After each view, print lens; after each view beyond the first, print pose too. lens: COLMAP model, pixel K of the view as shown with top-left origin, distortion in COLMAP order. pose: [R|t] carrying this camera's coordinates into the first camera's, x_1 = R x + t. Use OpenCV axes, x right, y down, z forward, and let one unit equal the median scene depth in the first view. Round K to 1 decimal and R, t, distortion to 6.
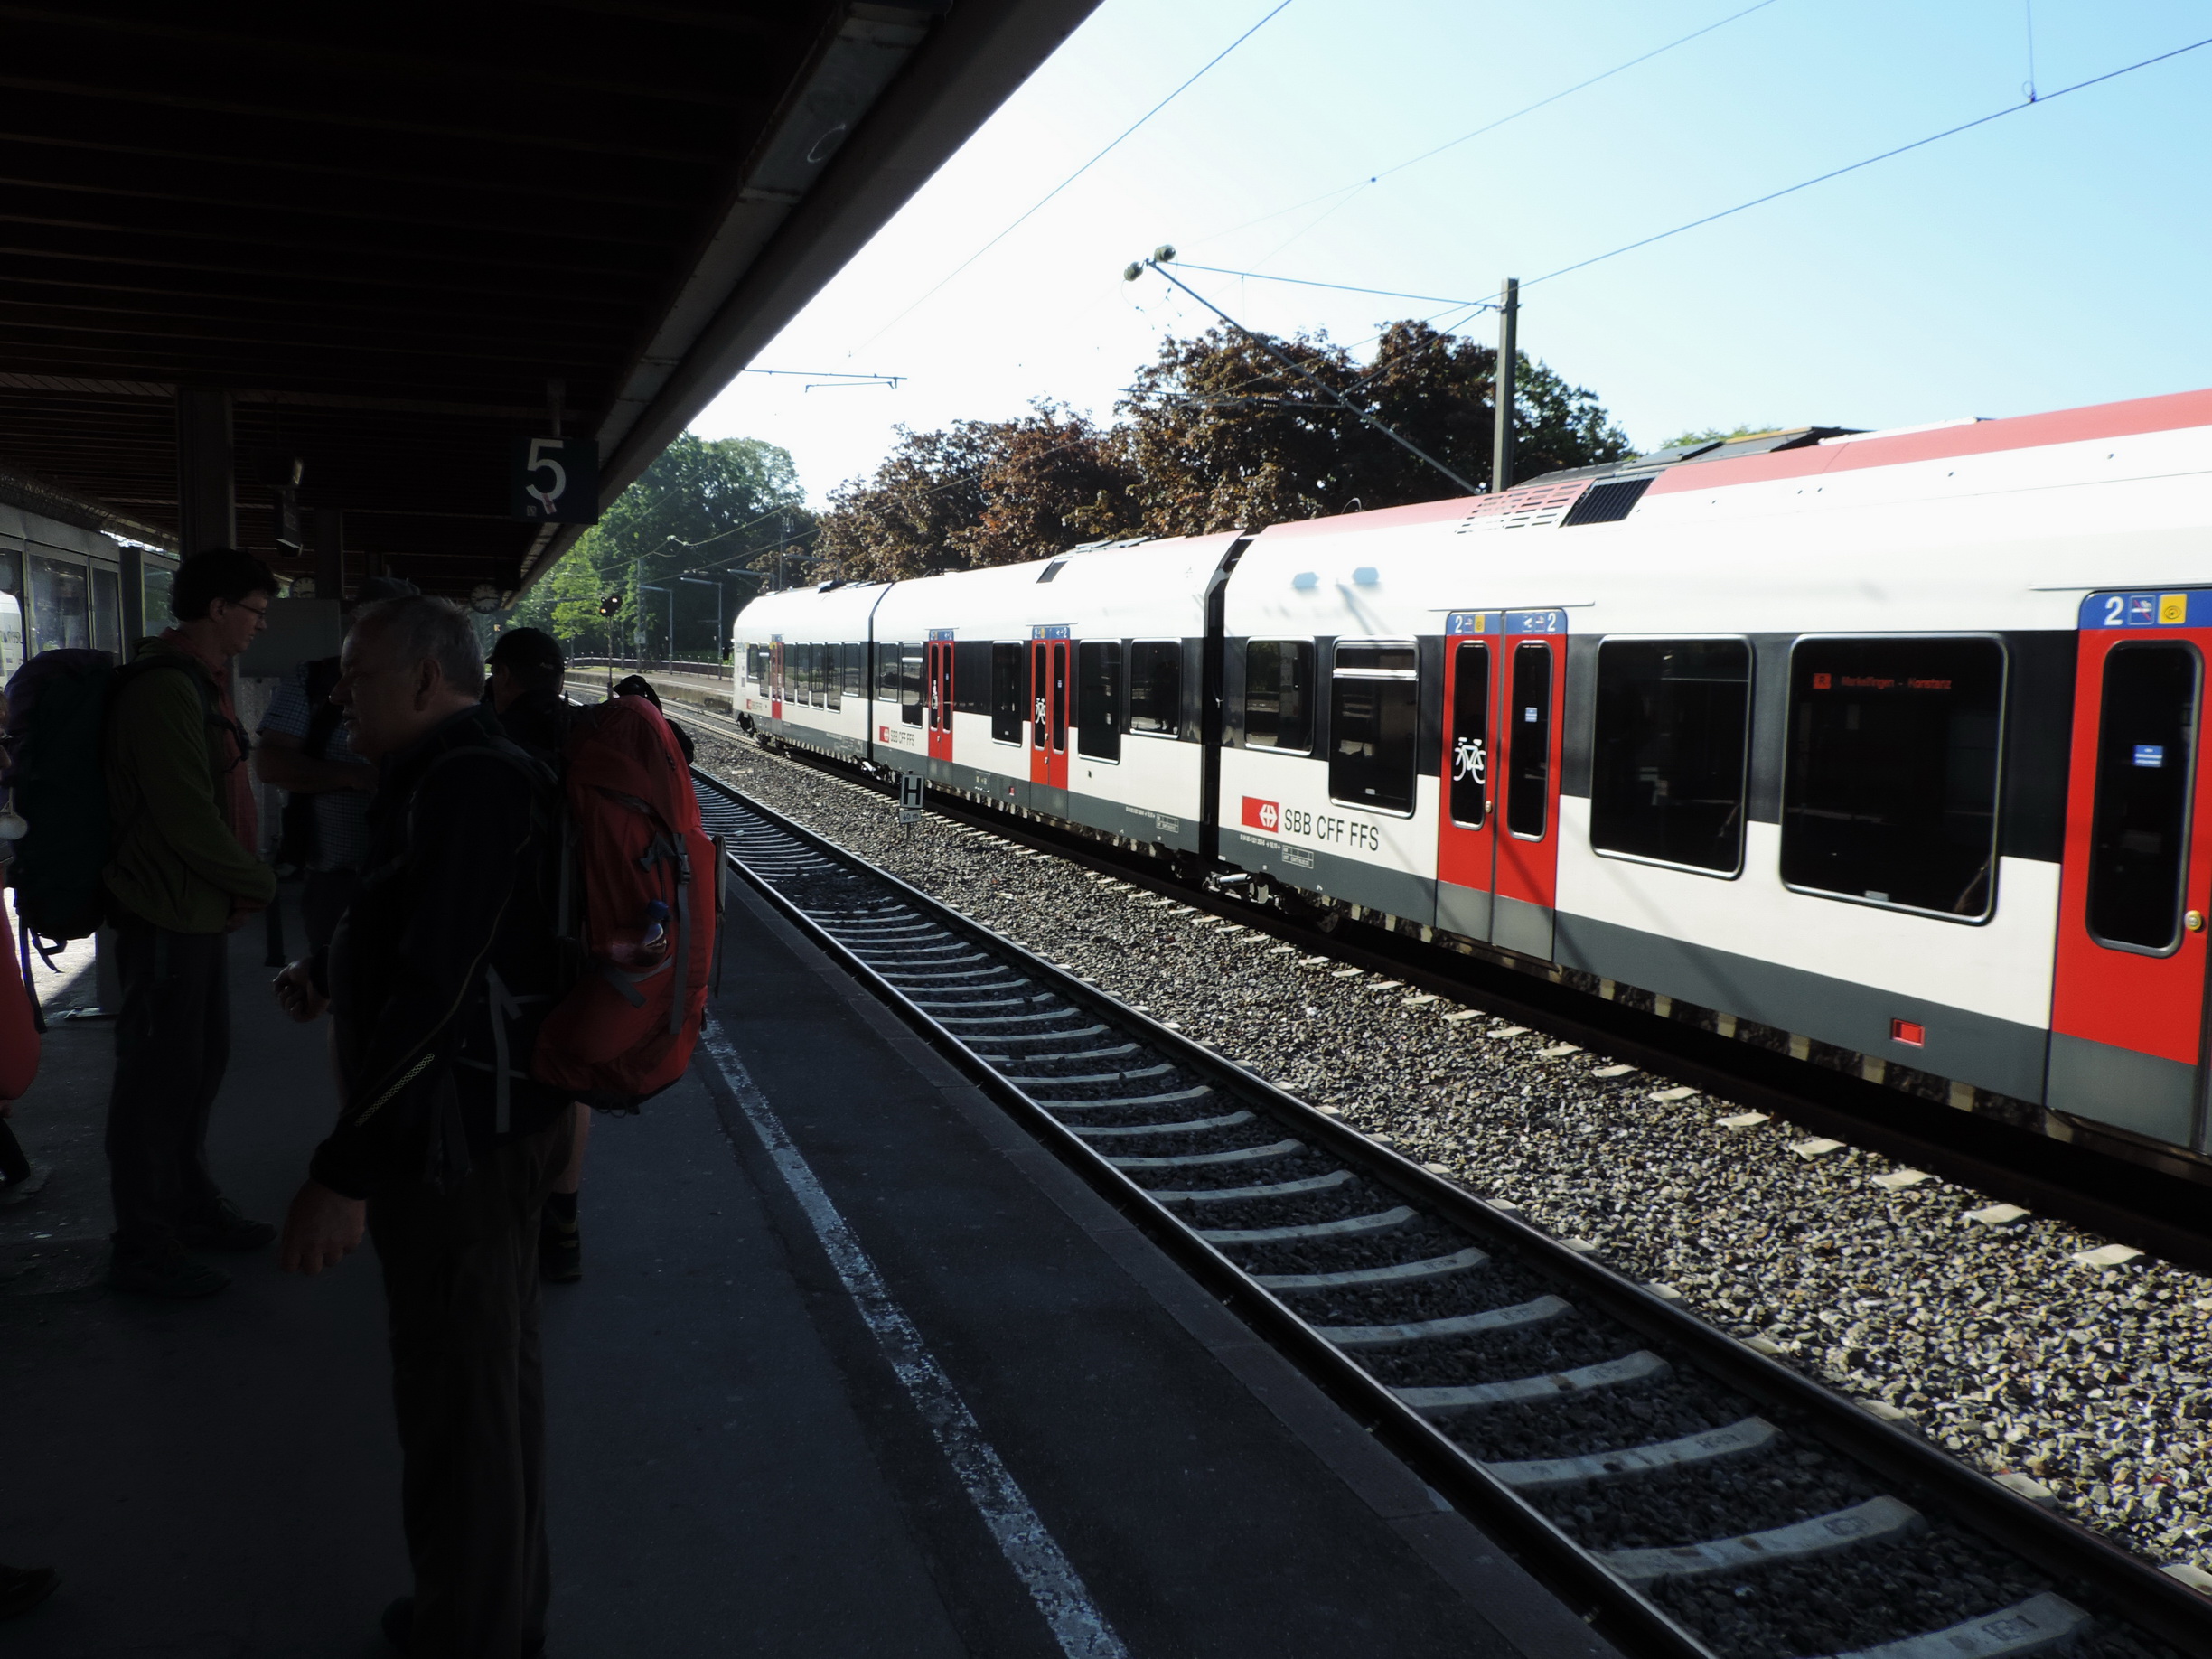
lens RADIAL K [[1777.2, 0, 1104.8], [0, 1777.2, 831.1], [0, 0, 1]] dist [0.001375, 0.001102]
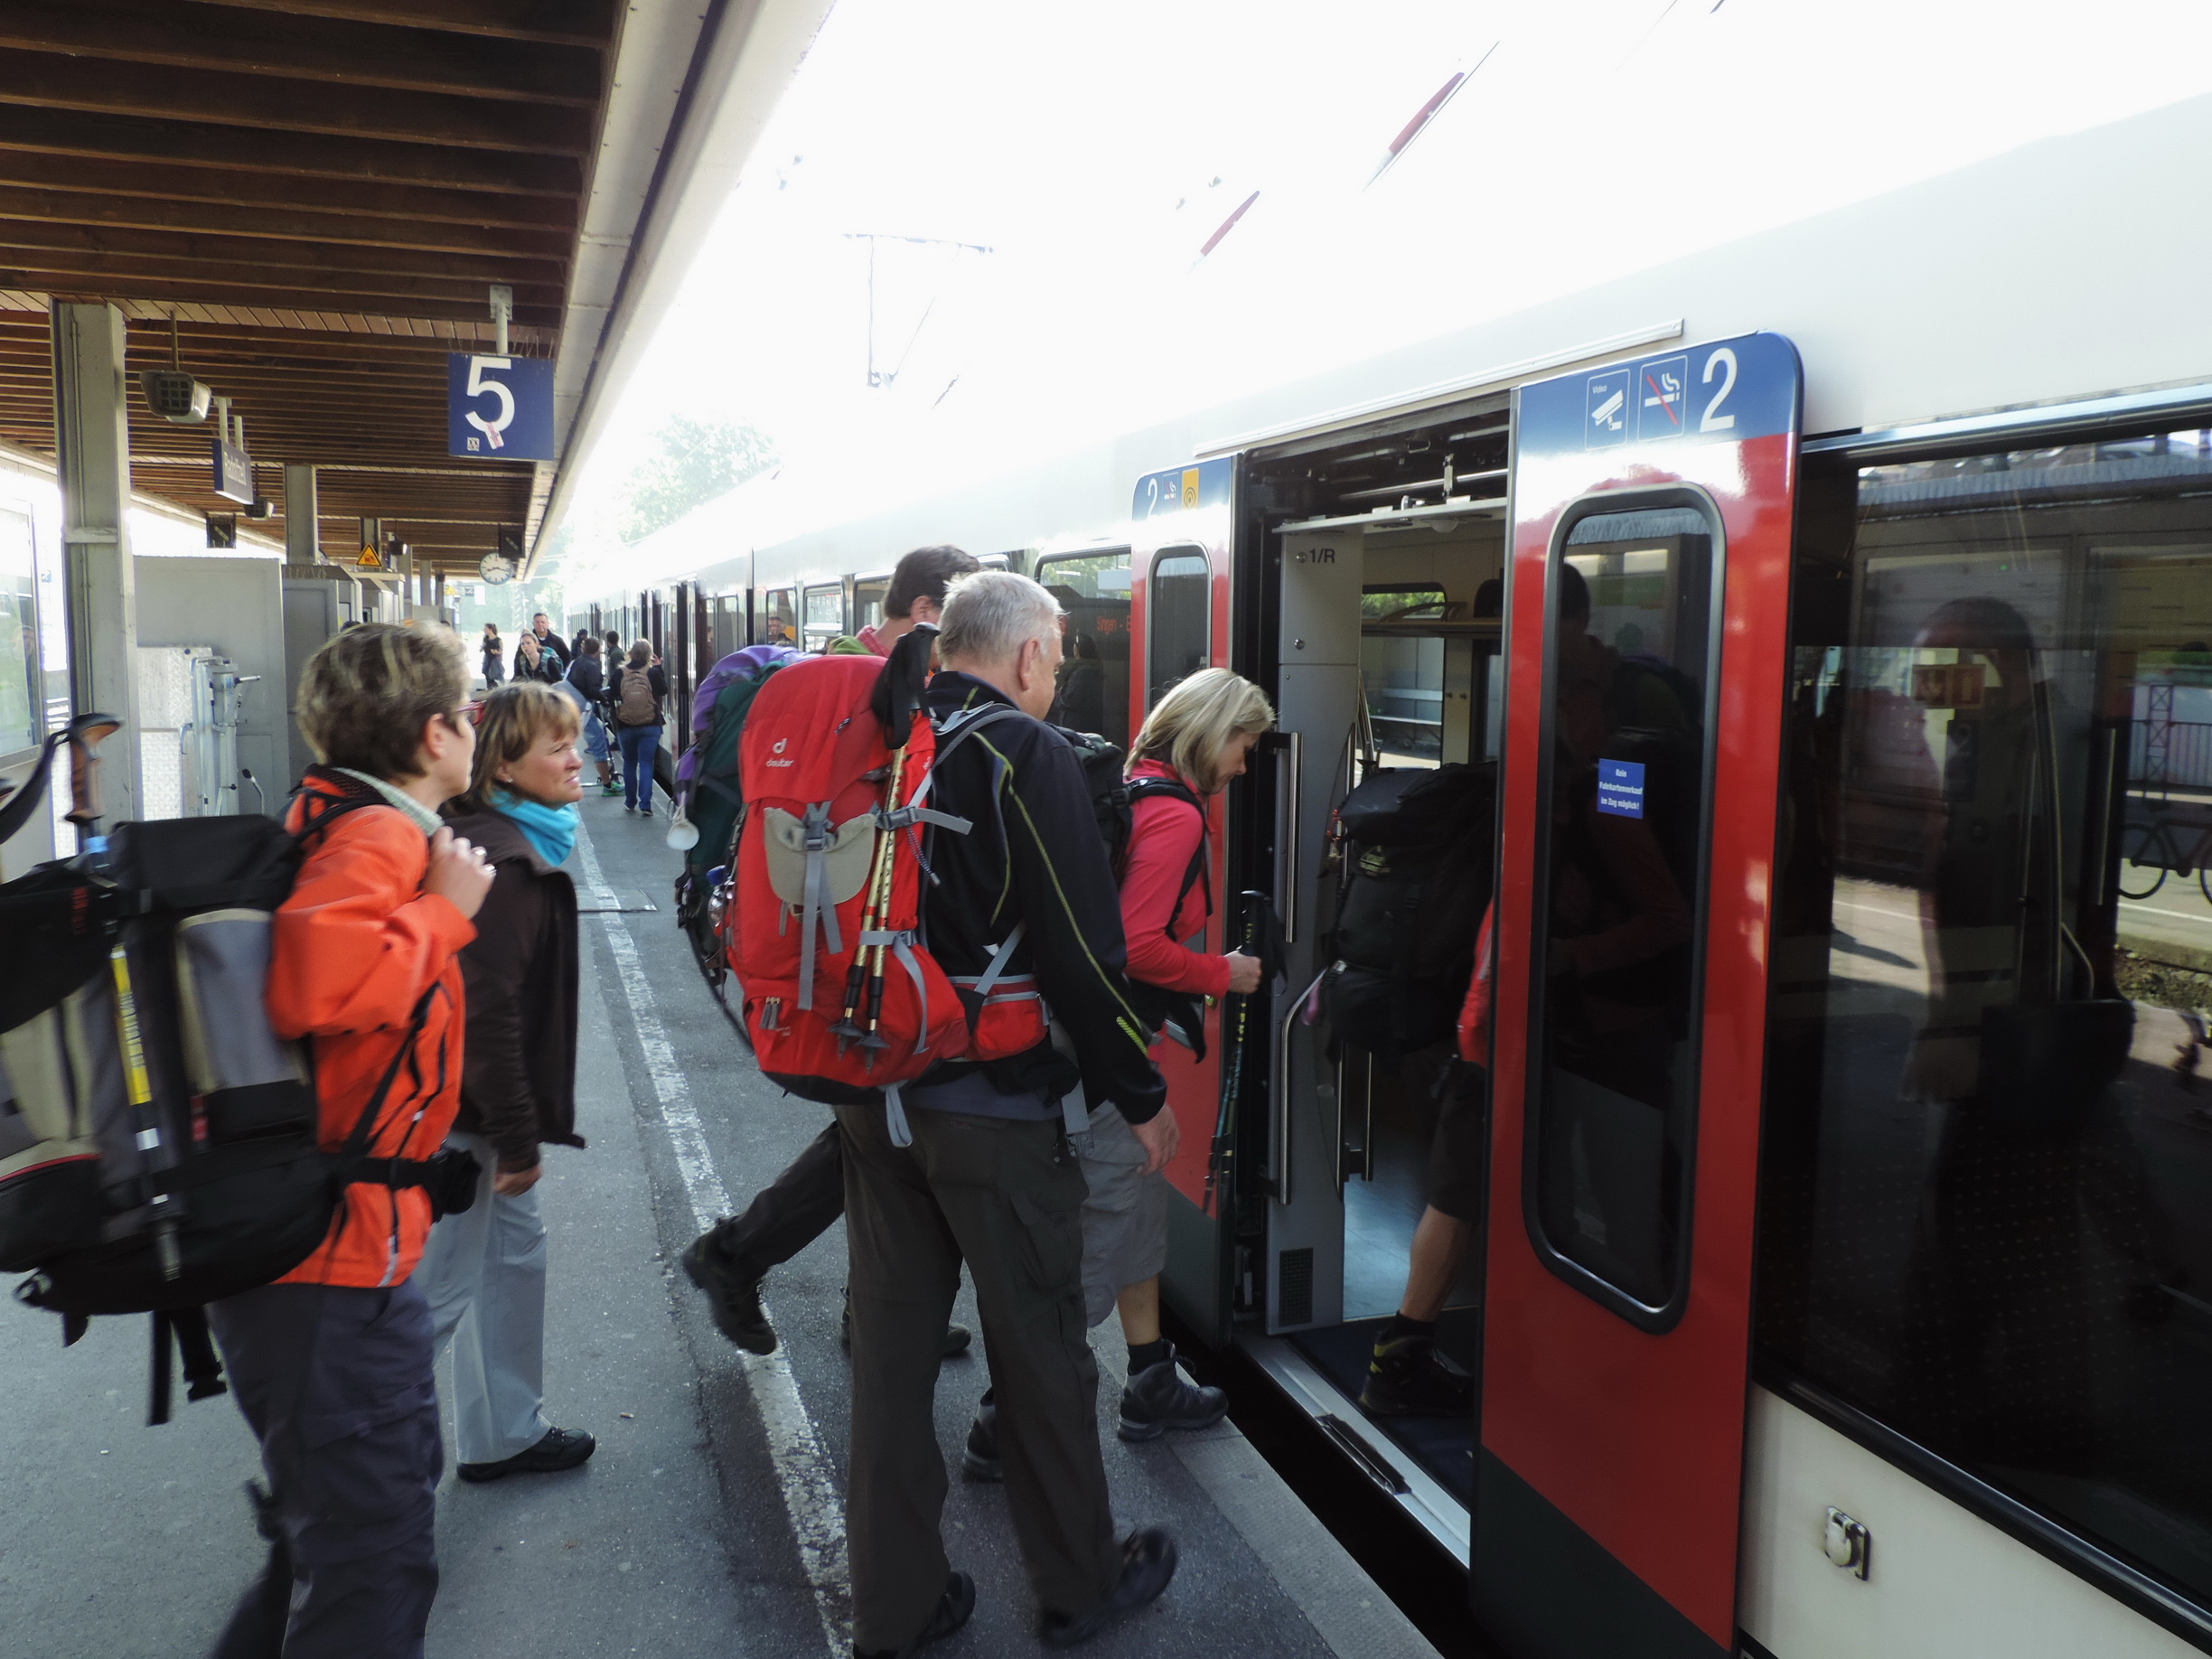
lens RADIAL K [[1777.2, 0, 1109.1], [0, 1777.2, 827.4], [0, 0, 1]] dist [0.001375, 0.001102]
pose [[0.999864, -0.002009, -0.016345, -0.011664], [0.002212, 0.999921, 0.012391, -0.010257], [0.016319, -0.012426, 0.999790, 0.171167]]
